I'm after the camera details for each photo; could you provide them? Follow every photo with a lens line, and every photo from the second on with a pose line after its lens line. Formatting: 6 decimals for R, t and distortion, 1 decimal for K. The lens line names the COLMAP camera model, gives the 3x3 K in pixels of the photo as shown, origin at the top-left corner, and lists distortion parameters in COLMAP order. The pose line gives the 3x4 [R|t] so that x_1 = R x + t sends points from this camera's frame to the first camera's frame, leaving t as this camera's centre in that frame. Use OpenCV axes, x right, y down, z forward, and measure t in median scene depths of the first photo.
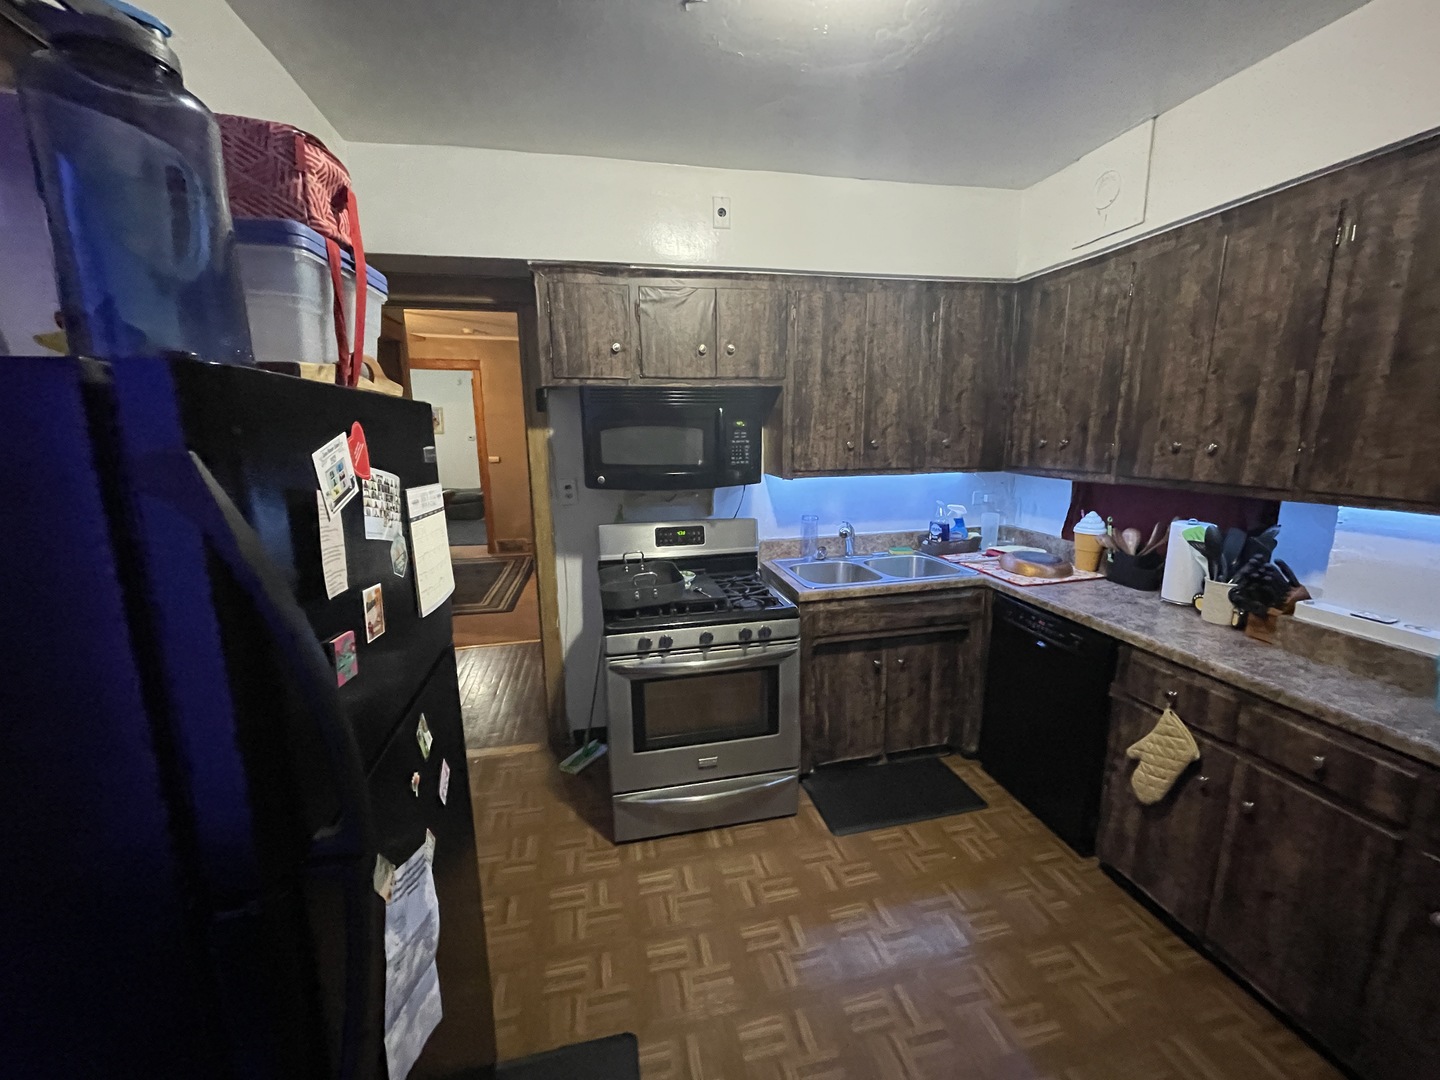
lens RADIAL K [[585.7, 0, 721.3], [0, 585.7, 543.7], [0, 0, 1]] dist [-0.001594, -0.000440]
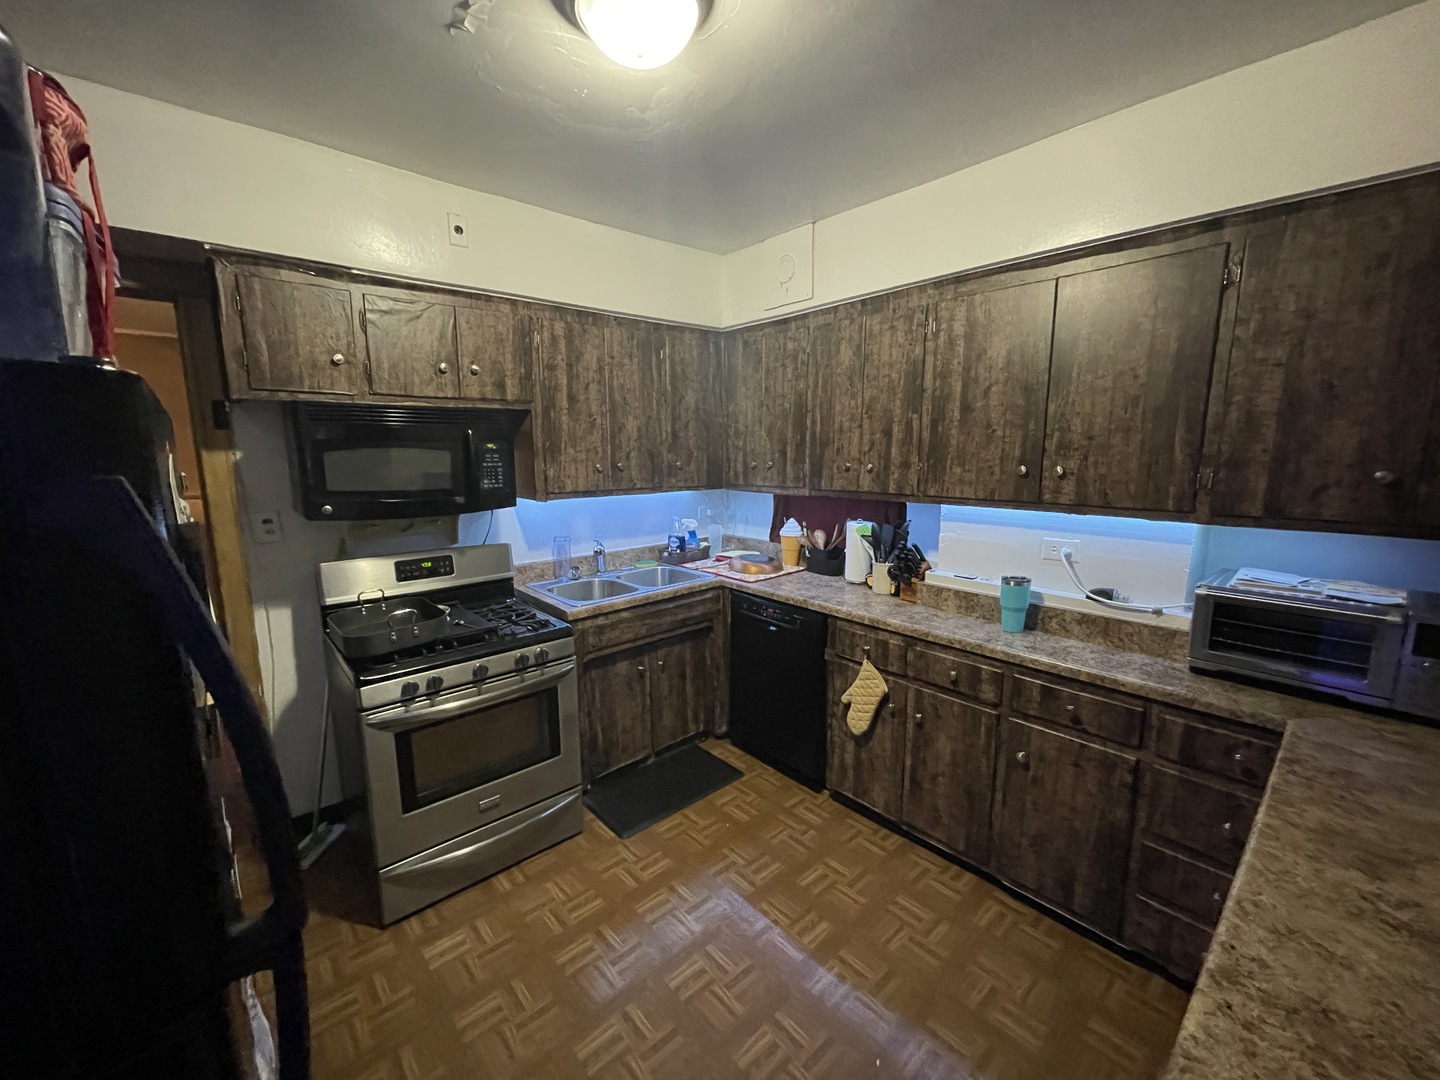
lens RADIAL K [[585.7, 0, 721.3], [0, 585.7, 543.7], [0, 0, 1]] dist [-0.001594, -0.000440]
pose [[0.871844, -0.071359, 0.484558, -0.122320], [0.089719, 0.995858, -0.014770, 0.004650], [-0.481497, 0.056351, 0.874635, -0.026482]]
